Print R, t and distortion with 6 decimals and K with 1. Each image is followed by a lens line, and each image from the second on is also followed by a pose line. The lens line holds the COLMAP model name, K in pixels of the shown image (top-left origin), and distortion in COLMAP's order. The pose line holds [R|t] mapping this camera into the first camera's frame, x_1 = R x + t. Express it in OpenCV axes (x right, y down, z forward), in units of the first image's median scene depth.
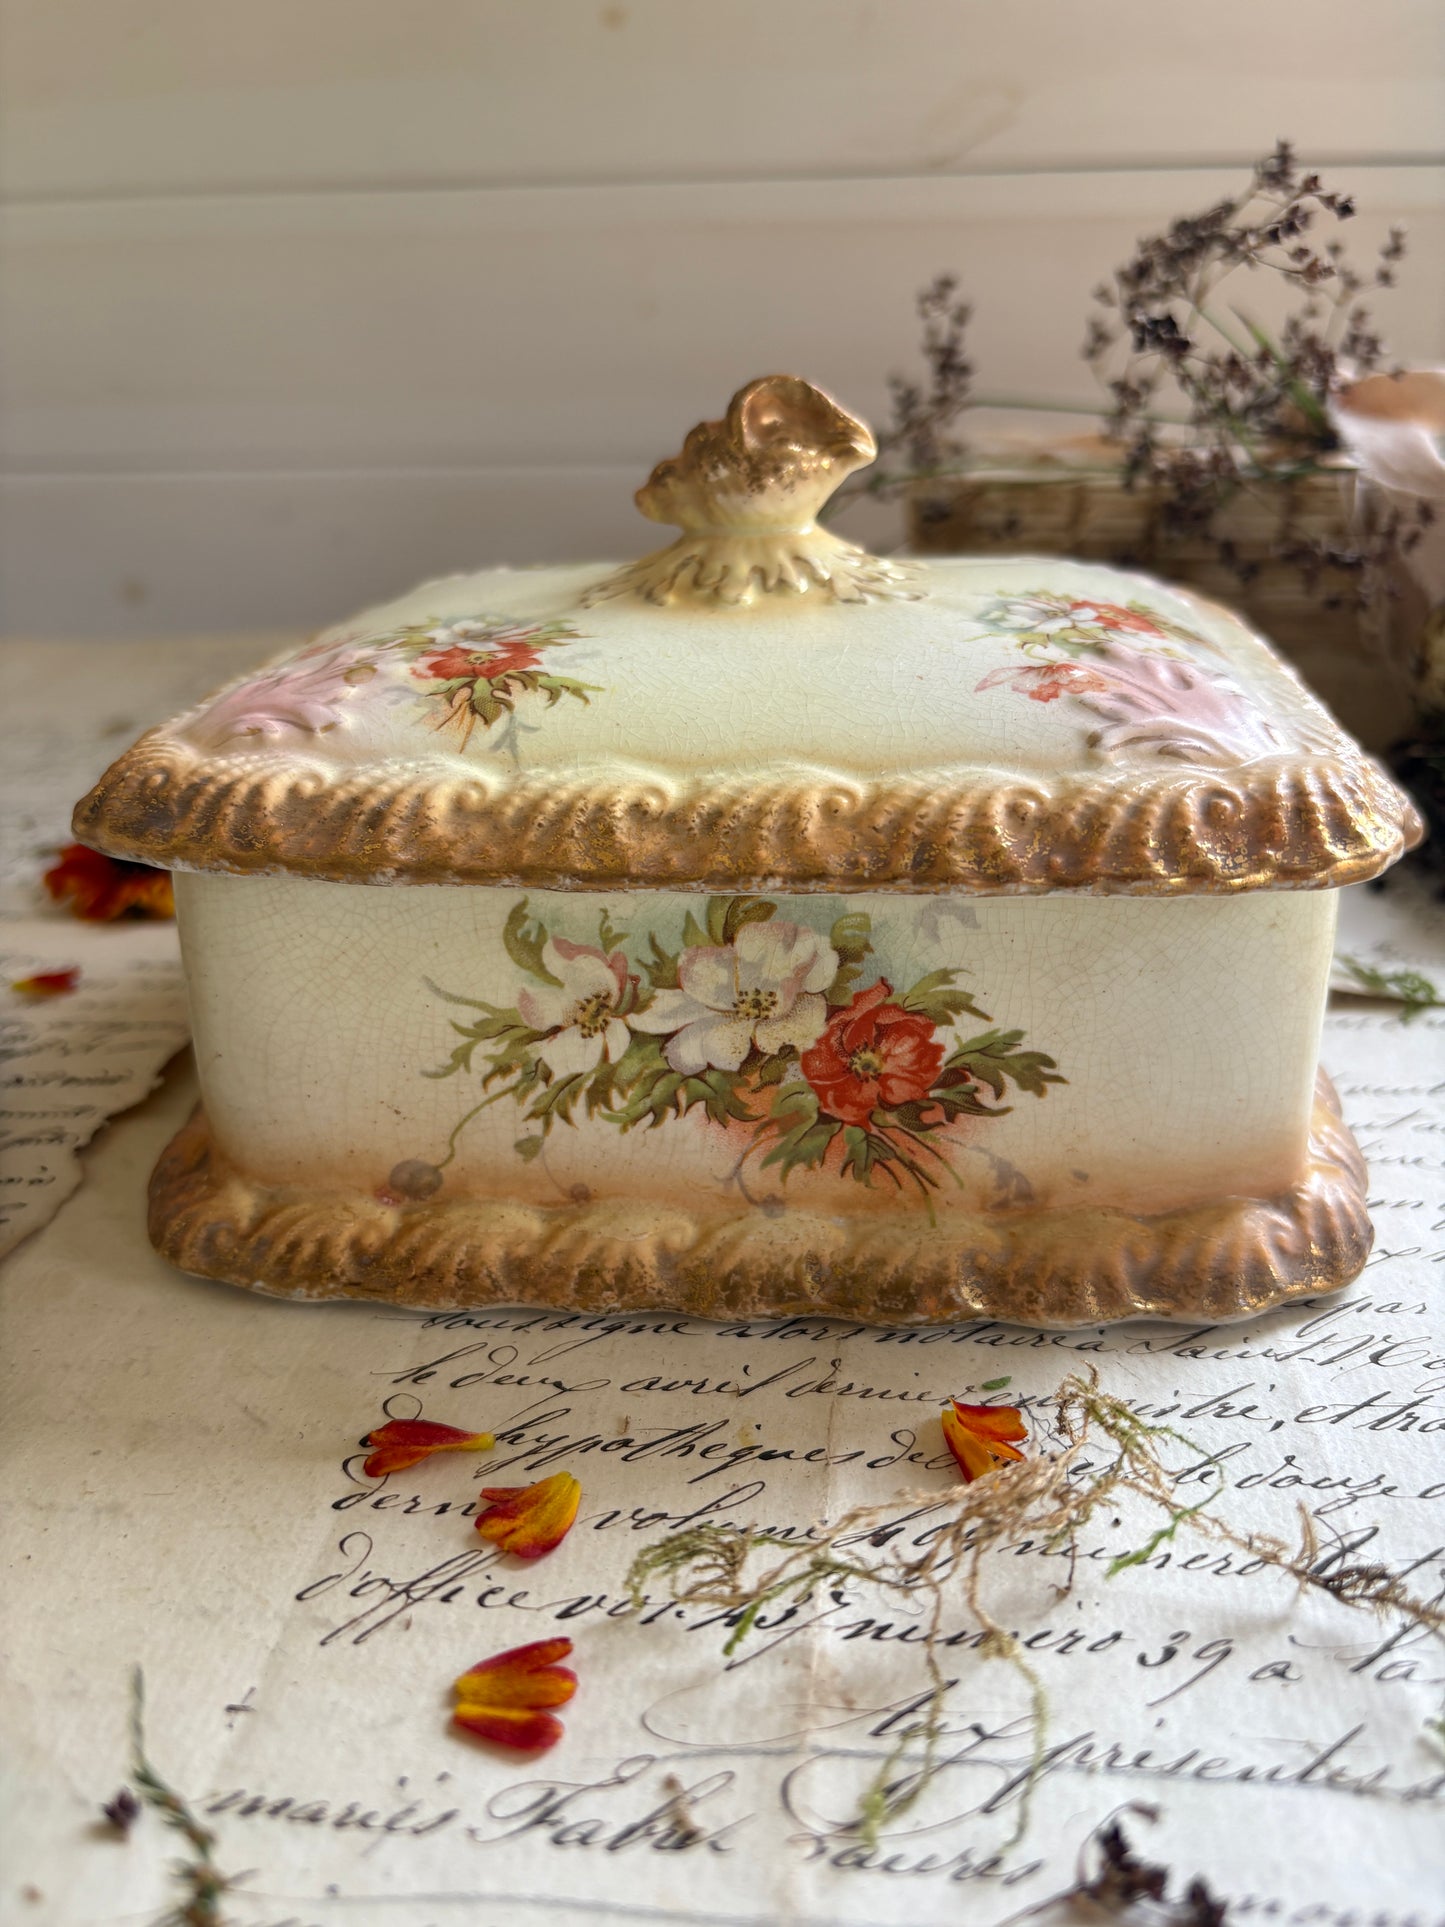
lens RADIAL K [[1543.2, 0, 724.2], [0, 1543.2, 965.1], [0, 0, 1]] dist [-0.036859, 0.067103]
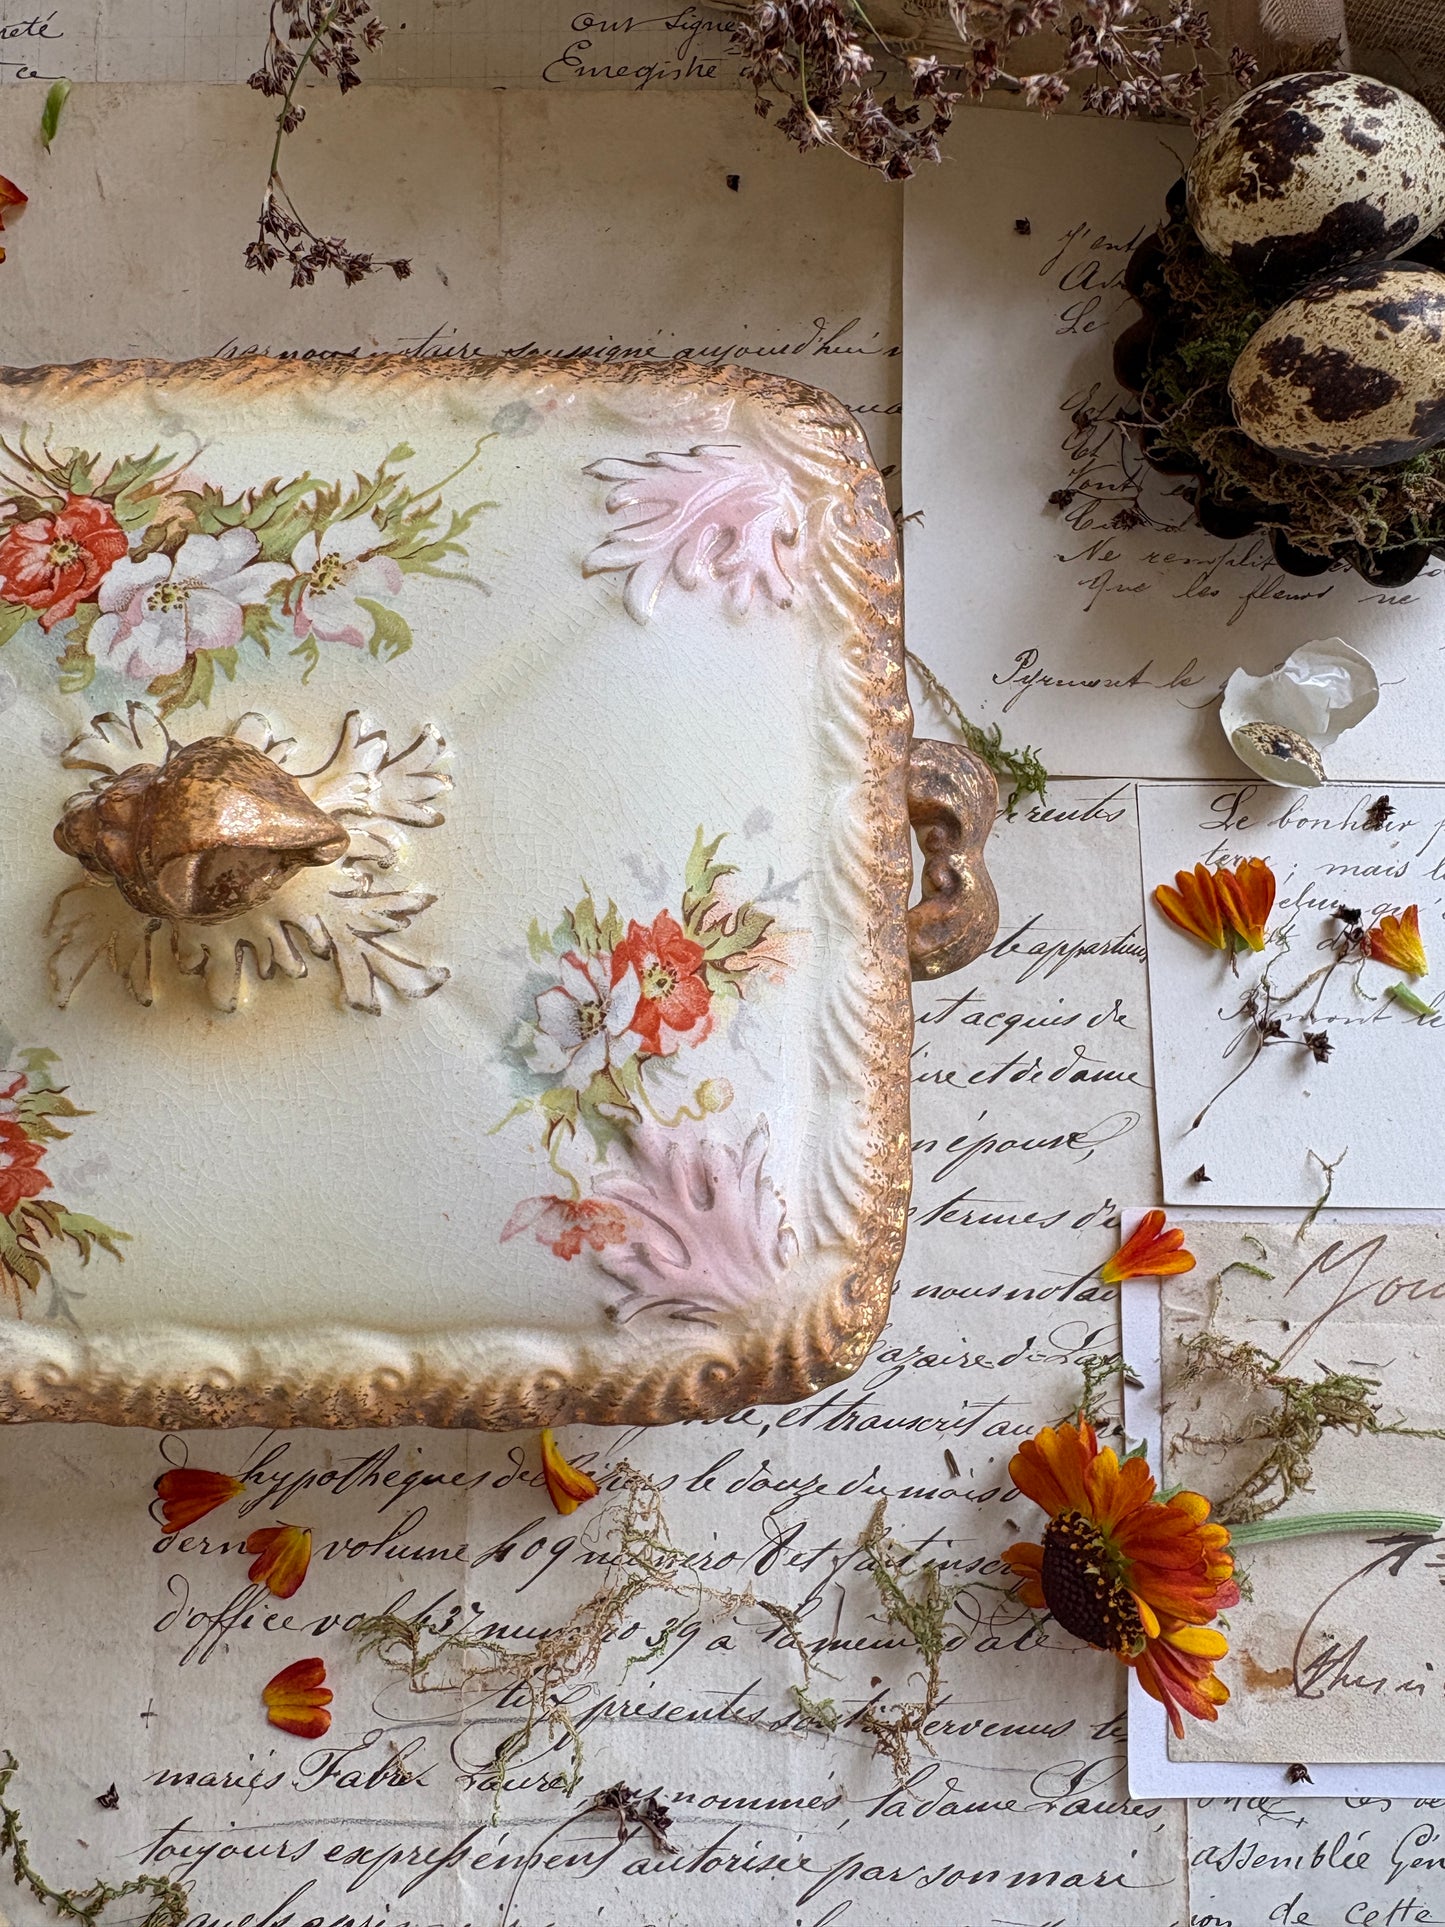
lens RADIAL K [[1513.4, 0, 695.8], [0, 1513.4, 851.7], [0, 0, 1]] dist [-0.002973, 0.005532]
pose [[0.993956, -0.106539, 0.026470, 0.355399], [0.030415, 0.498944, 0.866100, -1.426586], [-0.105481, -0.860061, 0.499169, 0.852744]]
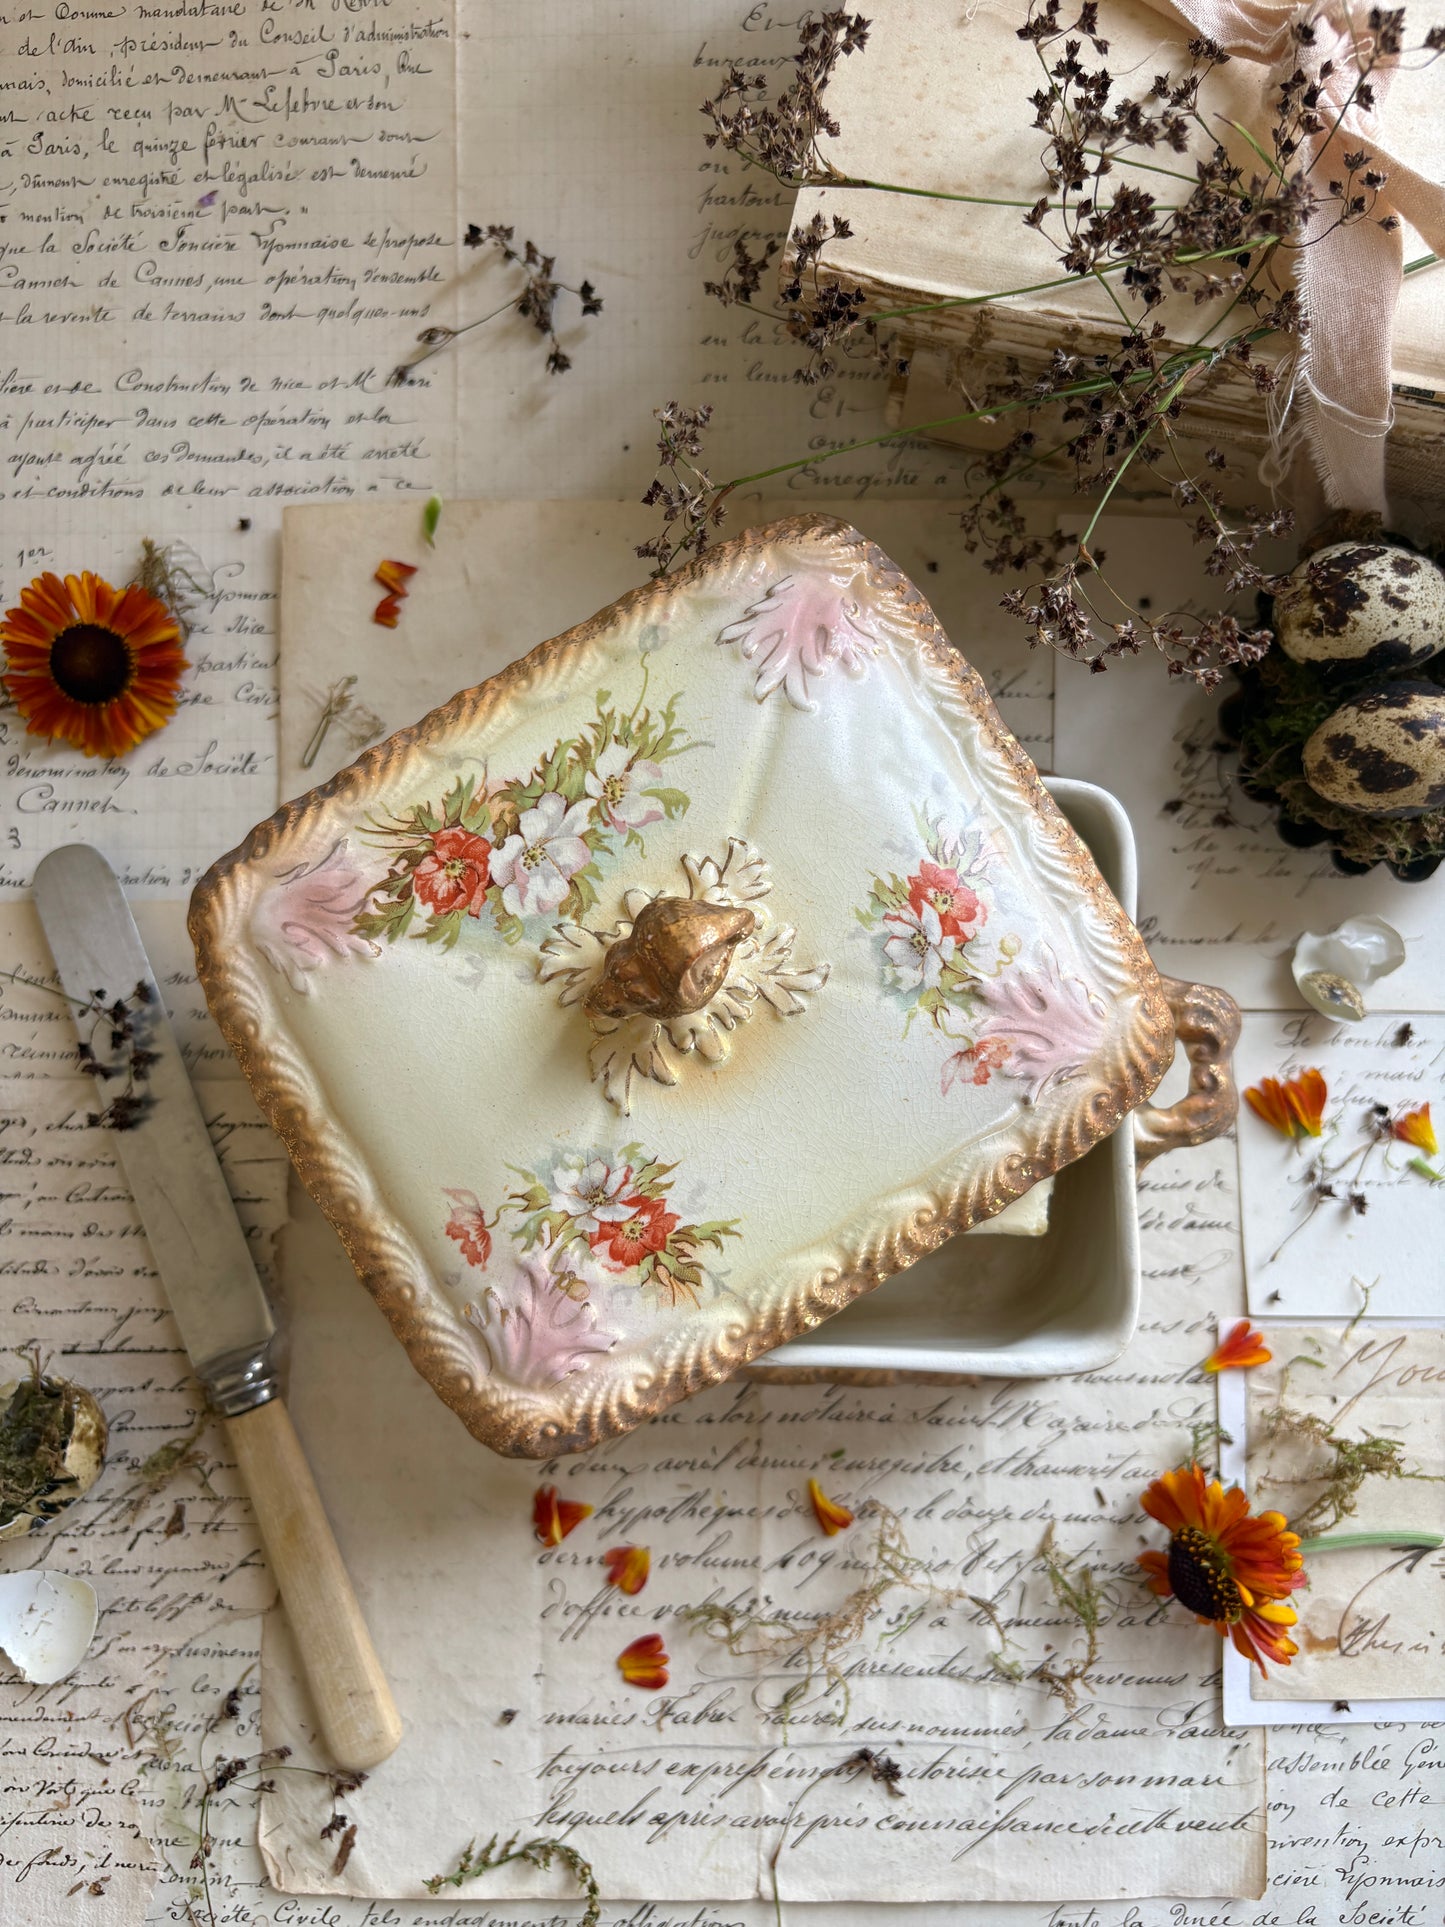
lens RADIAL K [[1543.2, 0, 724.2], [0, 1543.2, 965.1], [0, 0, 1]] dist [-0.036859, 0.067103]
pose [[0.993138, -0.114362, 0.024475, 0.060352], [0.032059, 0.467469, 0.883428, -2.170449], [-0.112472, -0.876581, 0.467928, 0.747428]]
